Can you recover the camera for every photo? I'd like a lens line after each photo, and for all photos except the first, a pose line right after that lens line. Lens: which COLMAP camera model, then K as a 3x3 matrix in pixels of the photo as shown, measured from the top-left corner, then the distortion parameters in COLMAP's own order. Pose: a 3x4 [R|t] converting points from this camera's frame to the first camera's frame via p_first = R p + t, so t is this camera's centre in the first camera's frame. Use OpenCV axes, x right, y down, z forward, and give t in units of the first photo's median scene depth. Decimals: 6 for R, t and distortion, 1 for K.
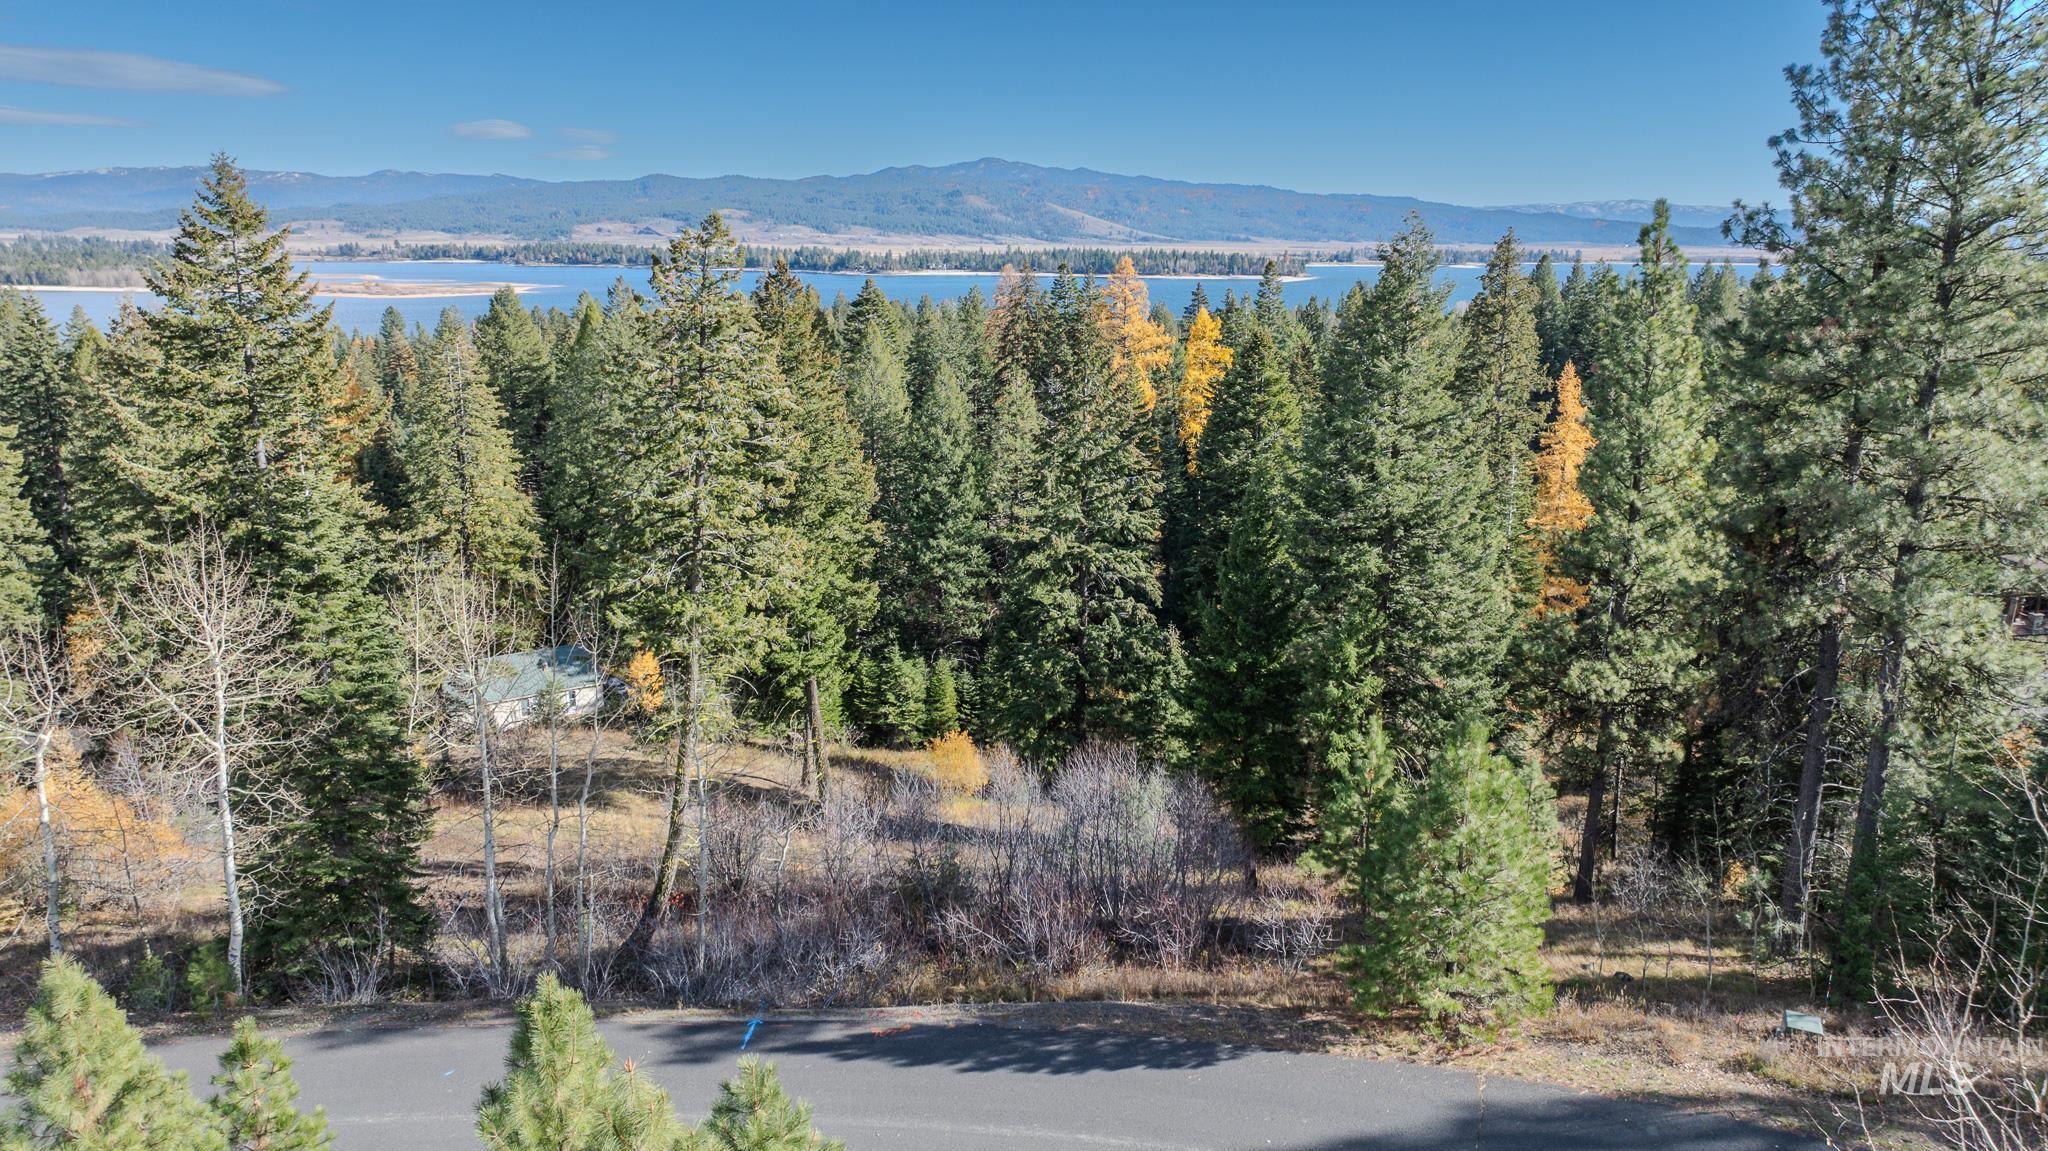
lens RADIAL K [[1429.2, 0, 1024.0], [0, 1429.2, 575.5], [0, 0, 1]] dist [-0.018355, -0.001773]
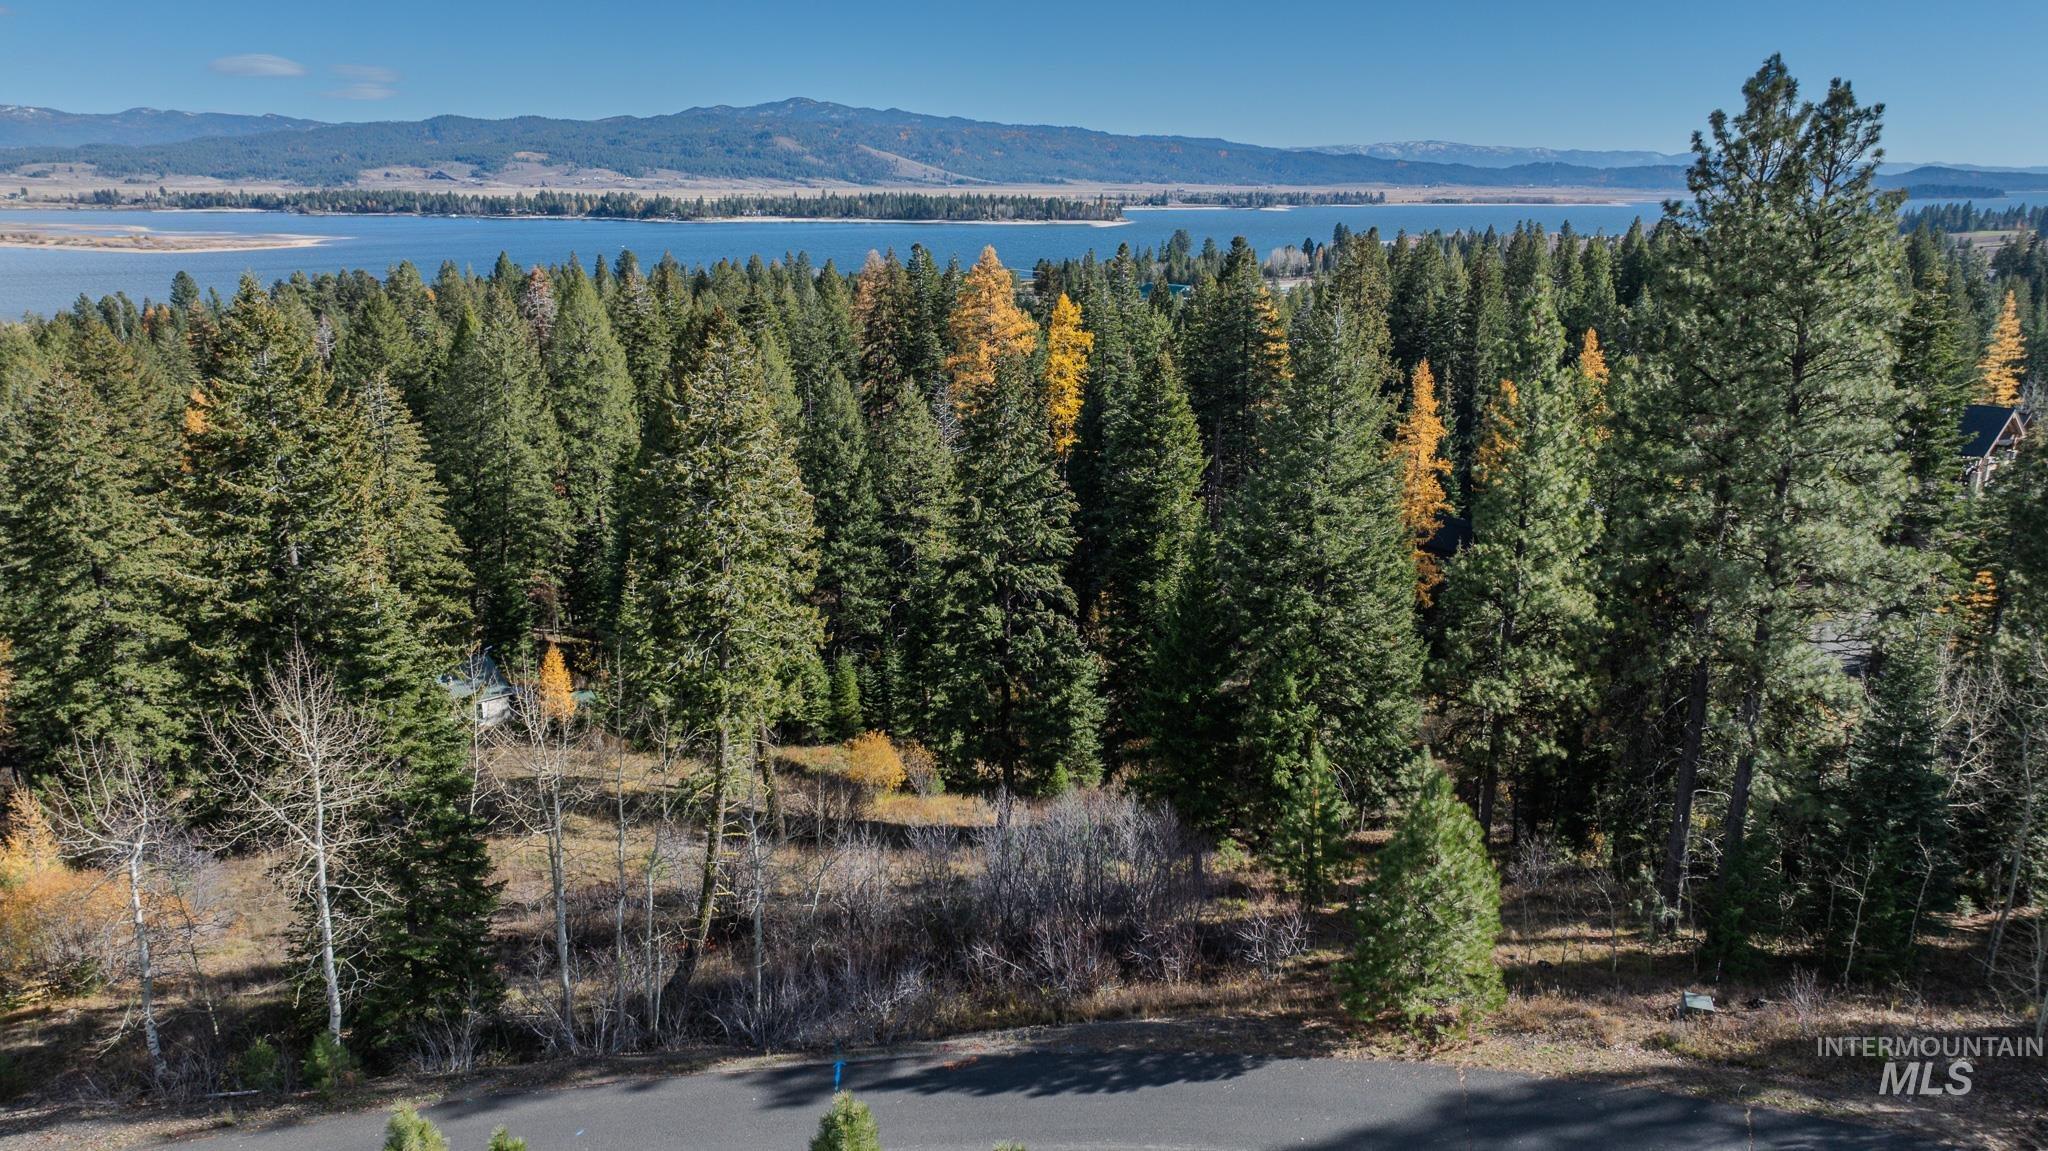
lens RADIAL K [[1429.2, 0, 1024.0], [0, 1429.2, 575.5], [0, 0, 1]] dist [-0.018355, -0.001773]
pose [[0.992003, -0.036226, 0.120903, -0.137910], [0.031504, 0.998673, 0.040740, -0.100921], [-0.122219, -0.036605, 0.991828, -0.117102]]
